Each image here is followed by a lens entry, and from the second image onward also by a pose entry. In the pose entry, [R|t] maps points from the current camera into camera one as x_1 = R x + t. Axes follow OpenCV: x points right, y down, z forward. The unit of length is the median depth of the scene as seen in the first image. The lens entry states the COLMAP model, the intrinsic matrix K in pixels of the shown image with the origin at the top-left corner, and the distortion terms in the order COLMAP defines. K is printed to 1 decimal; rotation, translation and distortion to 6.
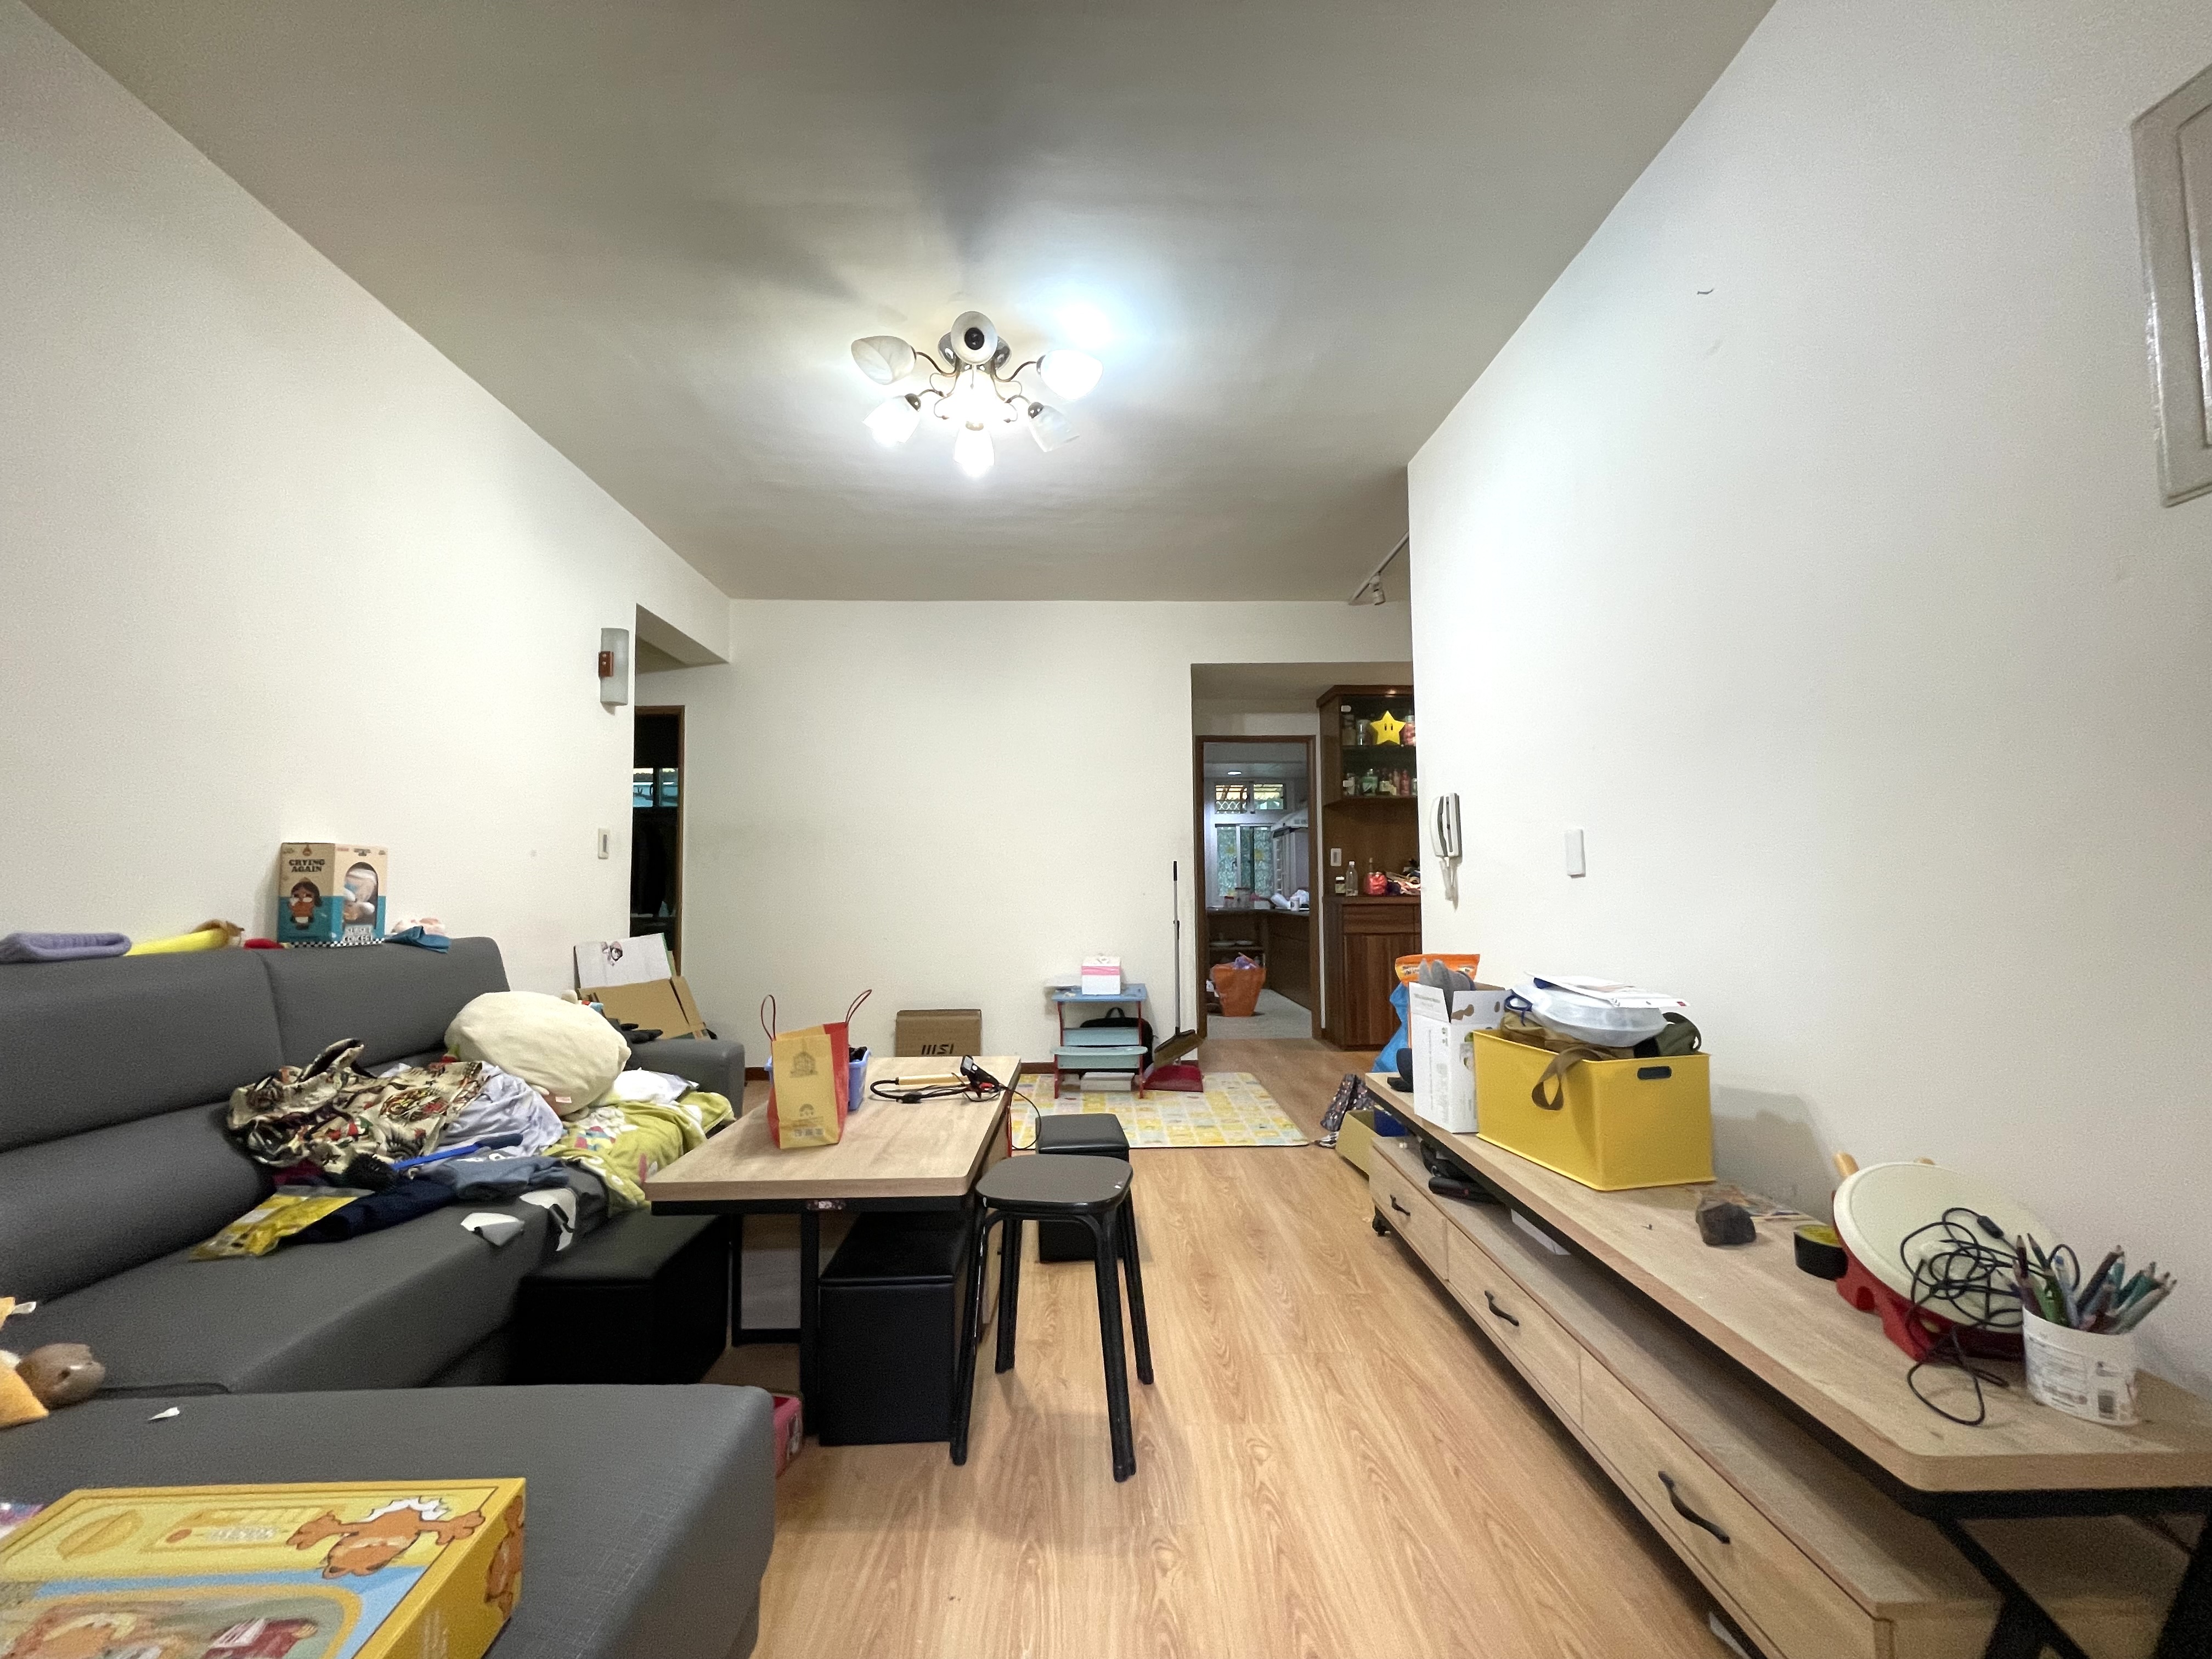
lens RADIAL K [[889.2, 0, 1109.0], [0, 889.2, 825.8], [0, 0, 1]] dist [-0.000212, -0.000009]
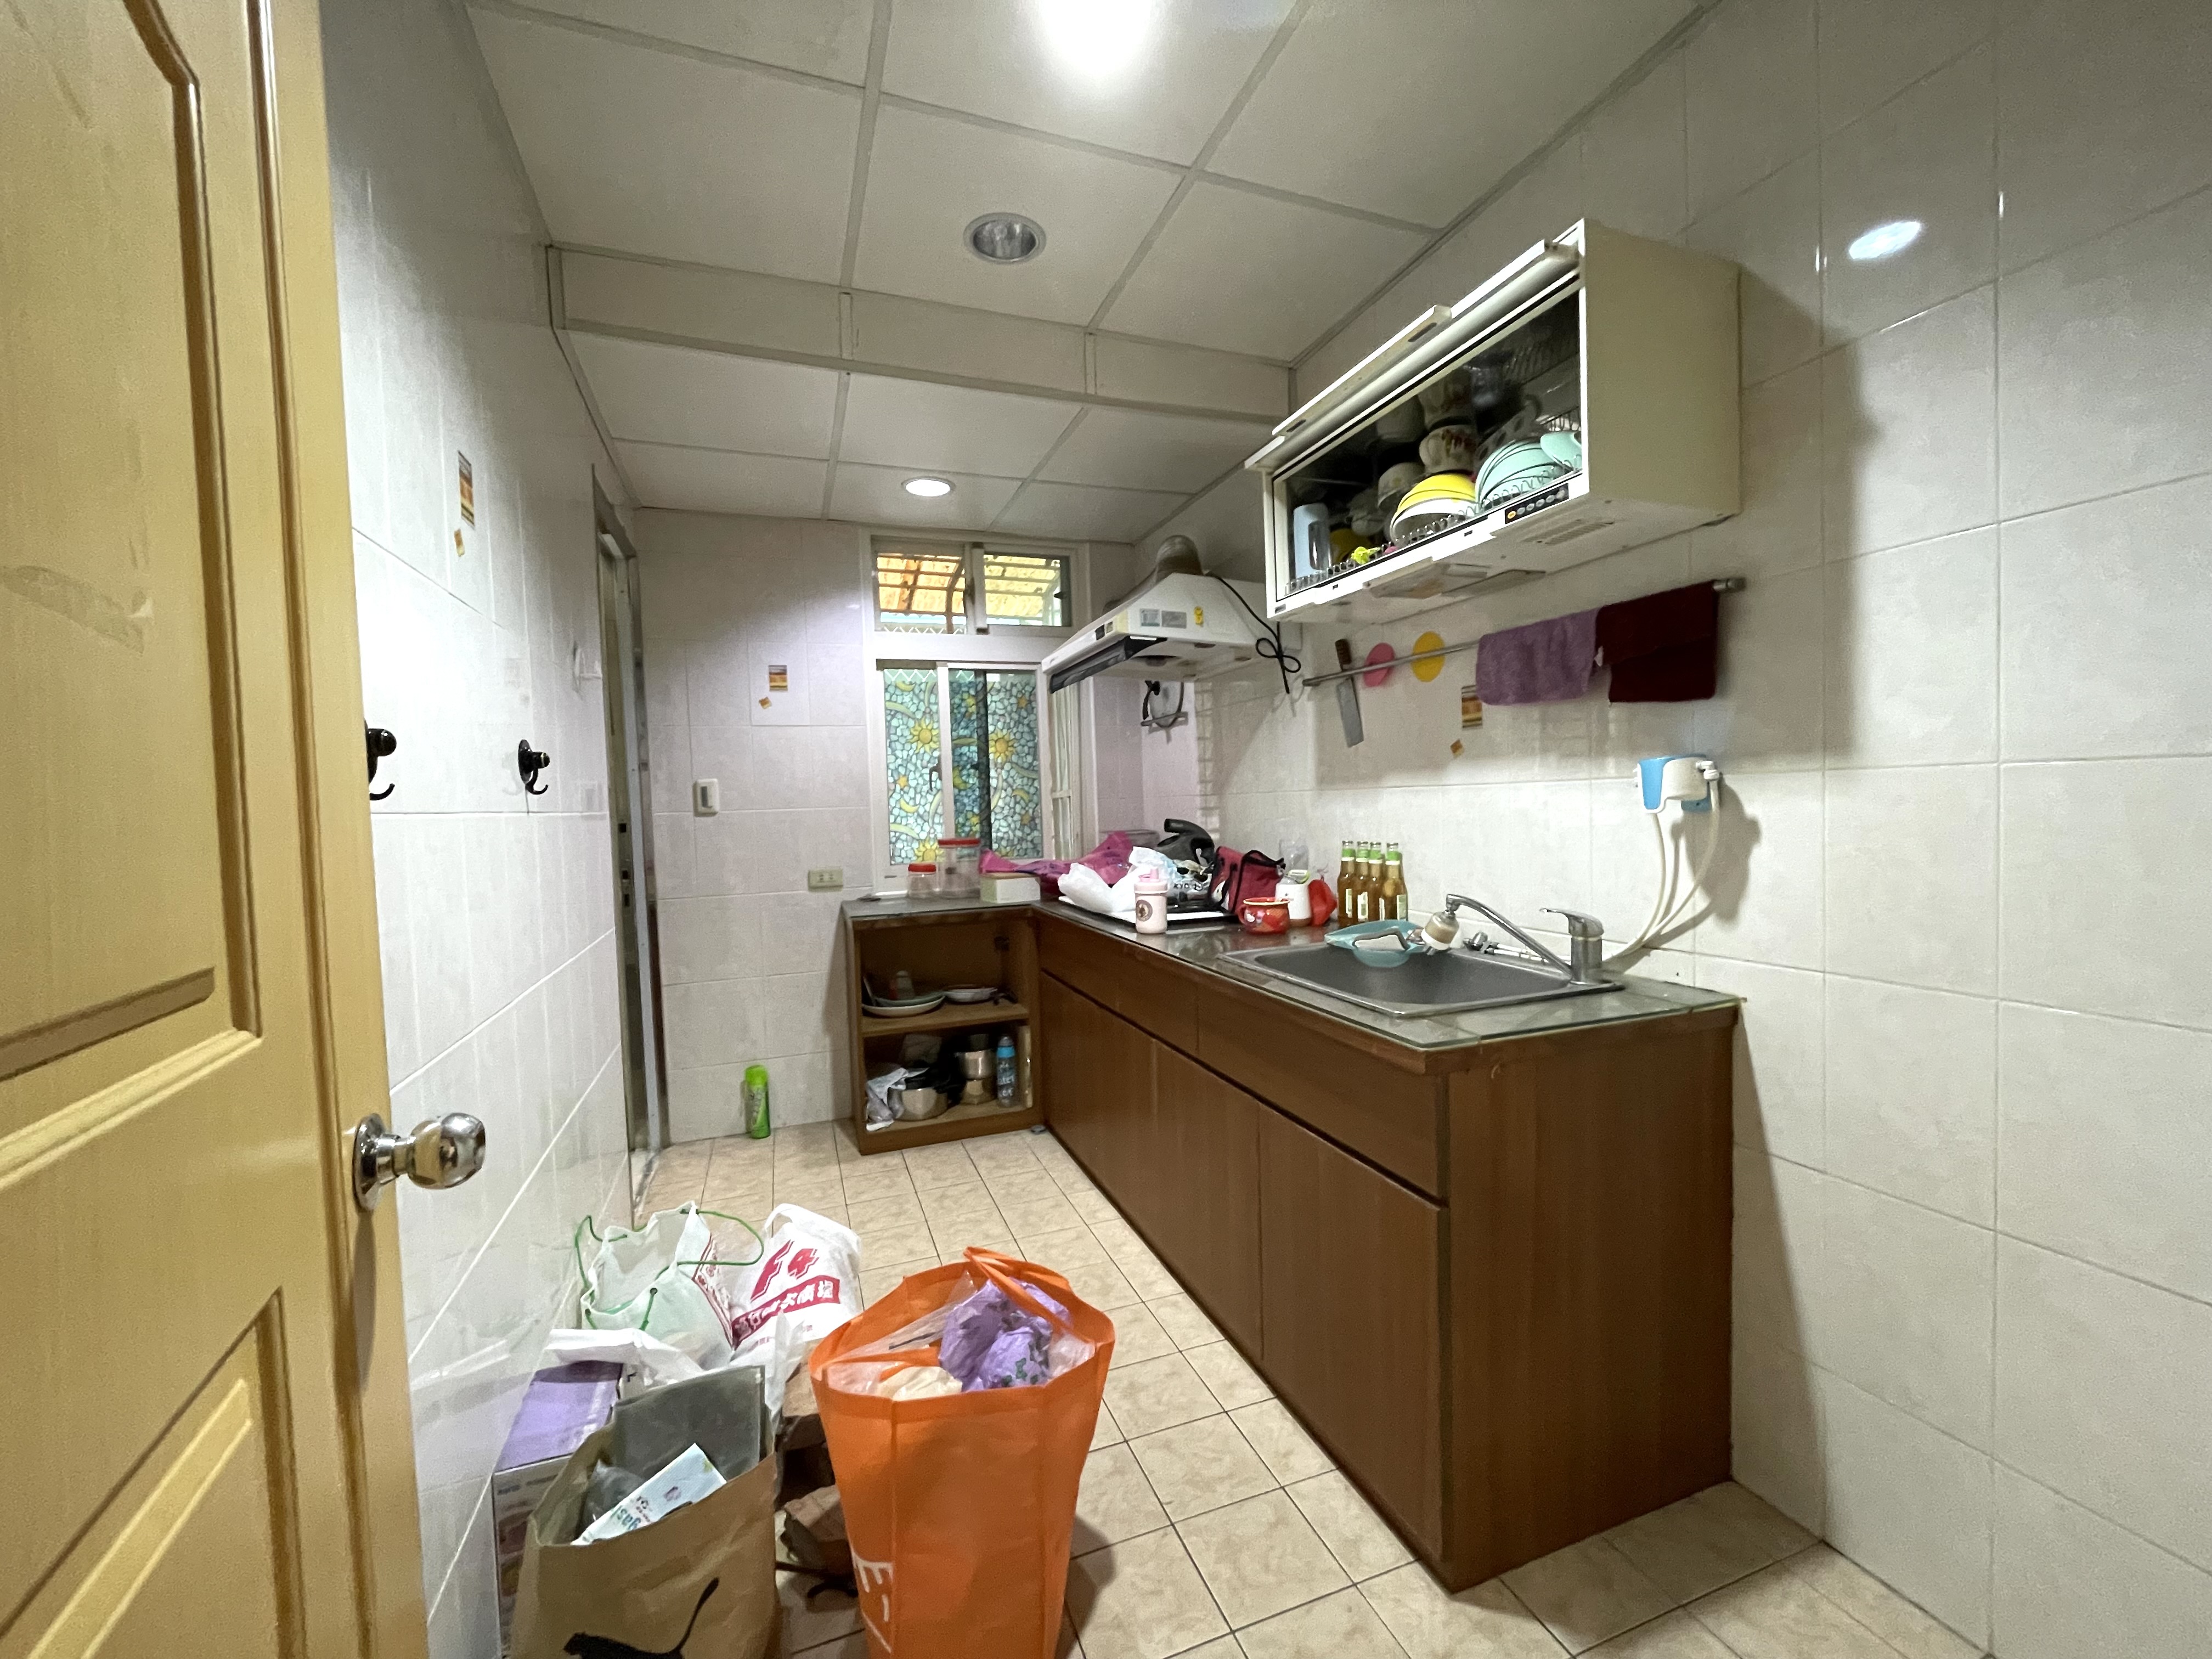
lens RADIAL K [[889.2, 0, 1107.4], [0, 889.2, 829.5], [0, 0, 1]] dist [-0.000212, -0.000009]
pose [[0.949333, -0.034788, 0.312341, 0.106394], [0.006061, 0.995696, 0.092478, 0.037424], [-0.314214, -0.085899, 0.945458, 0.718470]]
